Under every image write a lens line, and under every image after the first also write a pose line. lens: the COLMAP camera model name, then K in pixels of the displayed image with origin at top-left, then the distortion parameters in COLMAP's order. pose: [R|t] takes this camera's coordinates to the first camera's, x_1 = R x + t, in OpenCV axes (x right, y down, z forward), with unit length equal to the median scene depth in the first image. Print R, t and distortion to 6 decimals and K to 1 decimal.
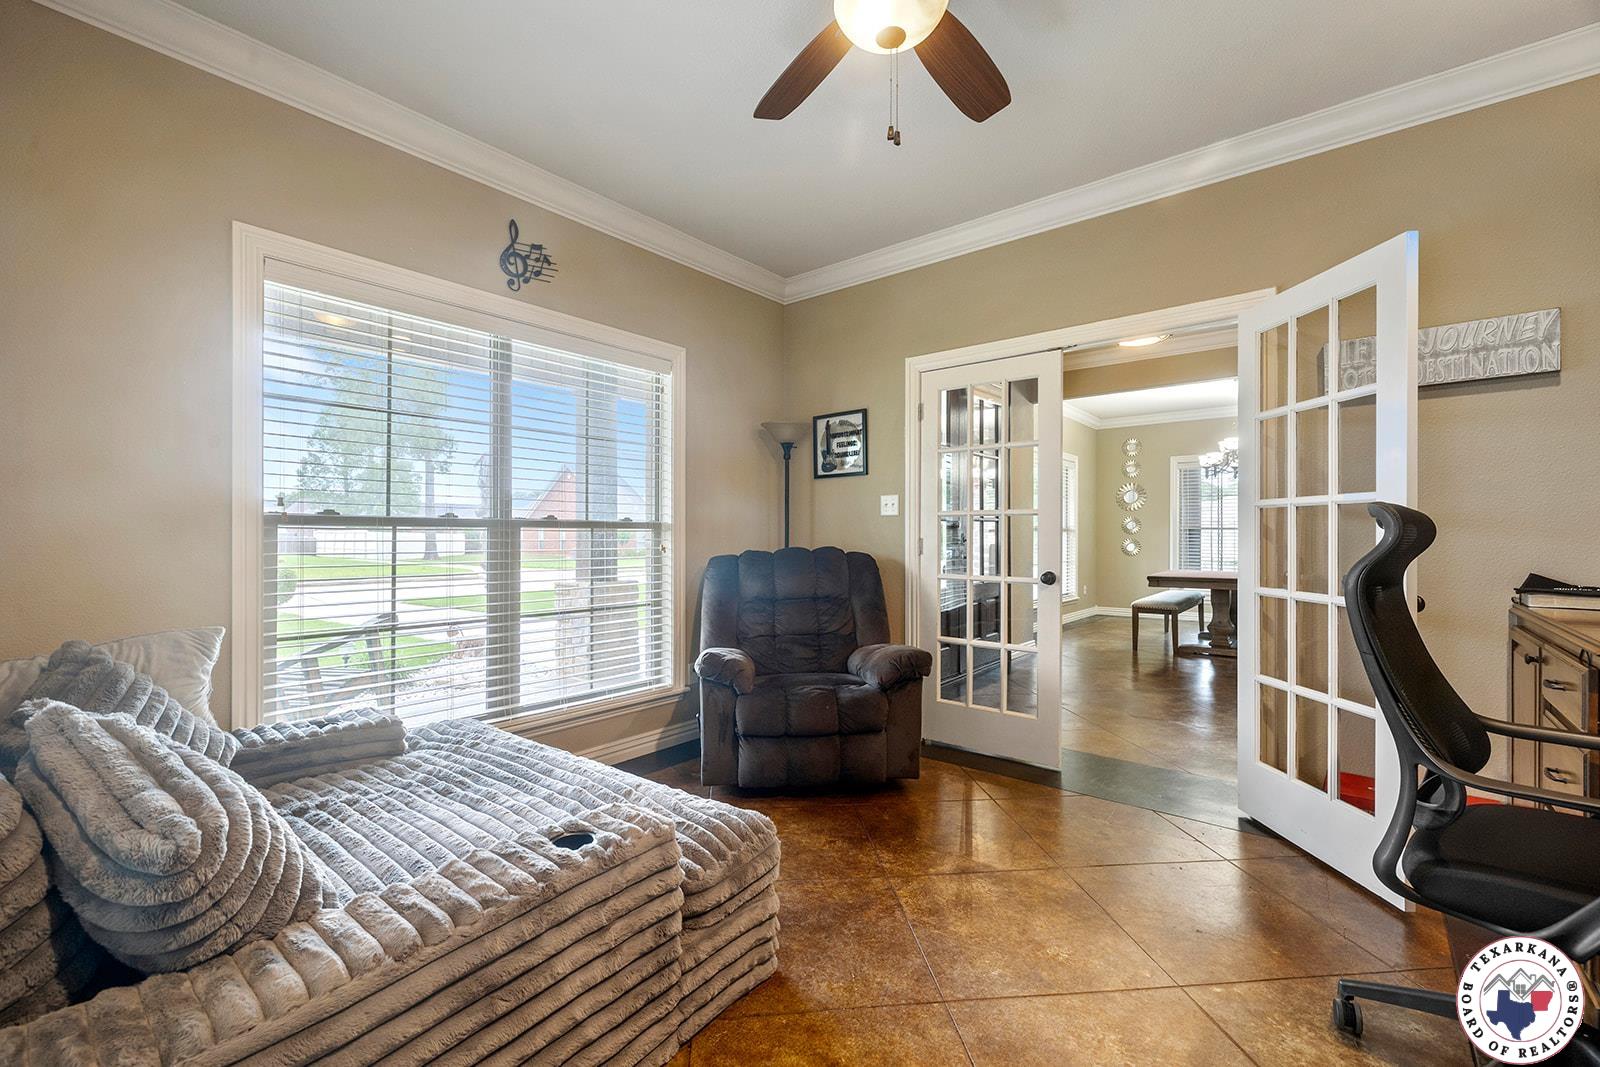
lens RADIAL K [[679.3, 0, 789.9], [0, 679.3, 531.2], [0, 0, 1]] dist [-0.000711, 0.000562]
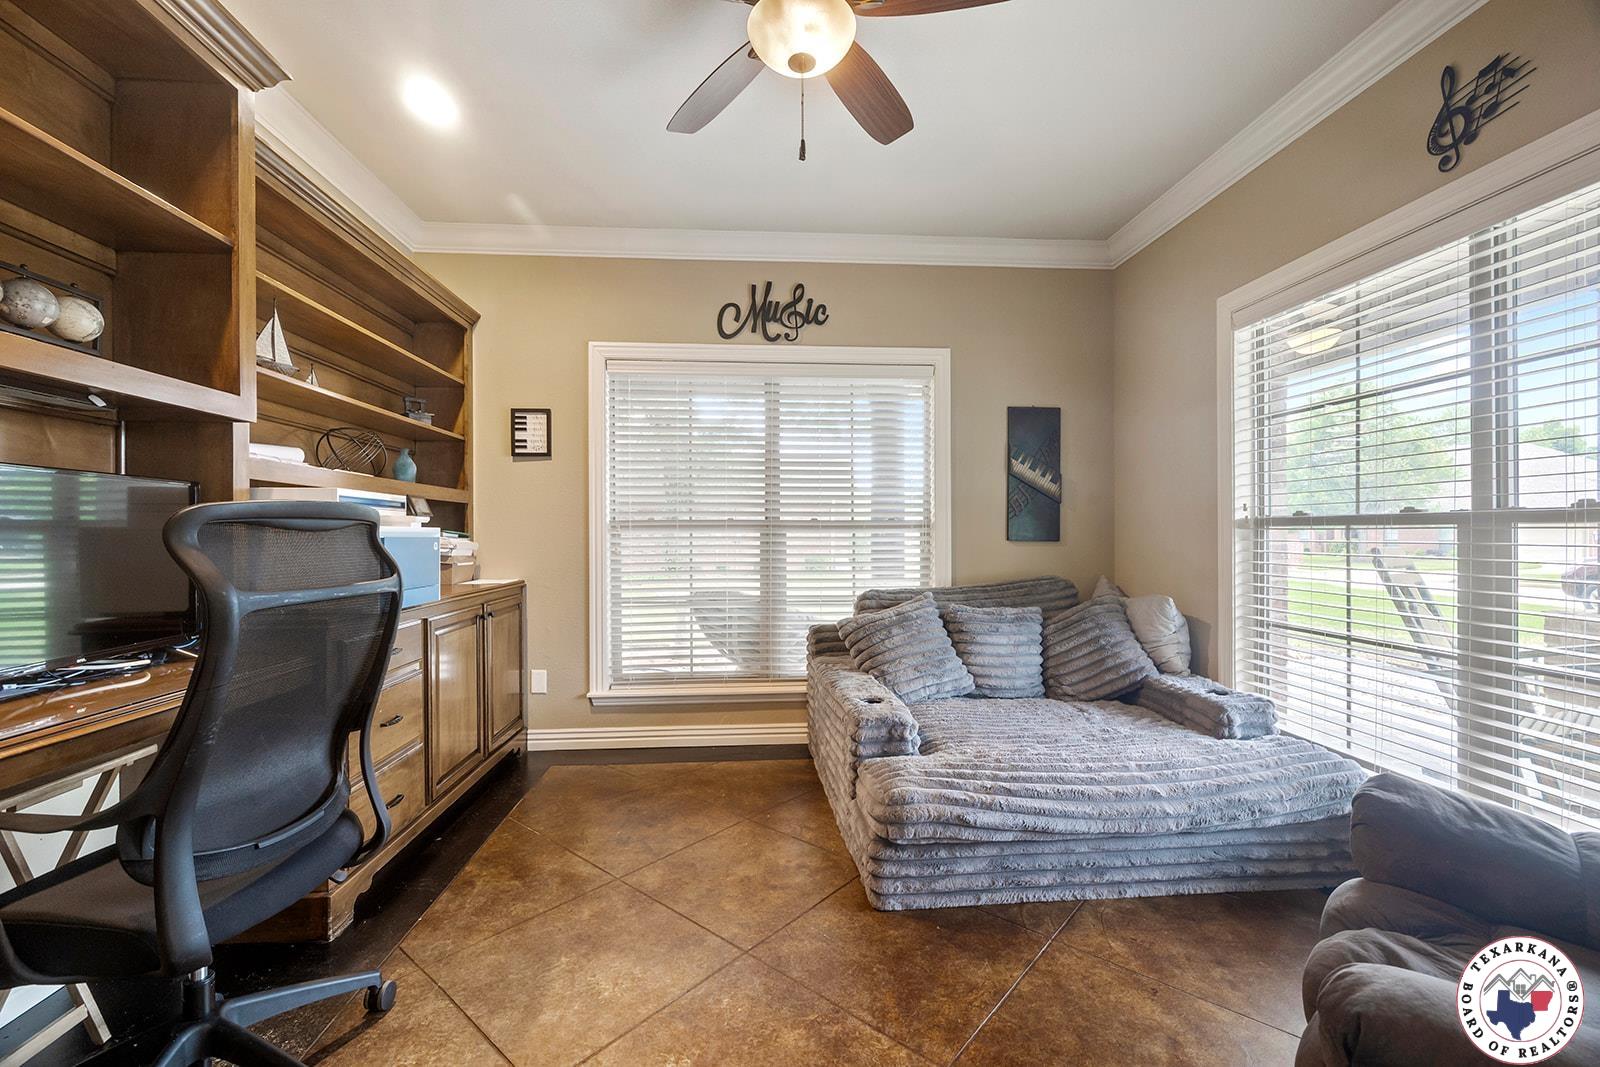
lens RADIAL K [[679.3, 0, 794.2], [0, 679.3, 536.5], [0, 0, 1]] dist [-0.000711, 0.000562]
pose [[-0.712556, 0.004356, -0.701601, 0.525653], [0.006062, 0.999982, 0.000052, 0.002485], [0.701589, -0.004216, -0.712570, 1.025023]]
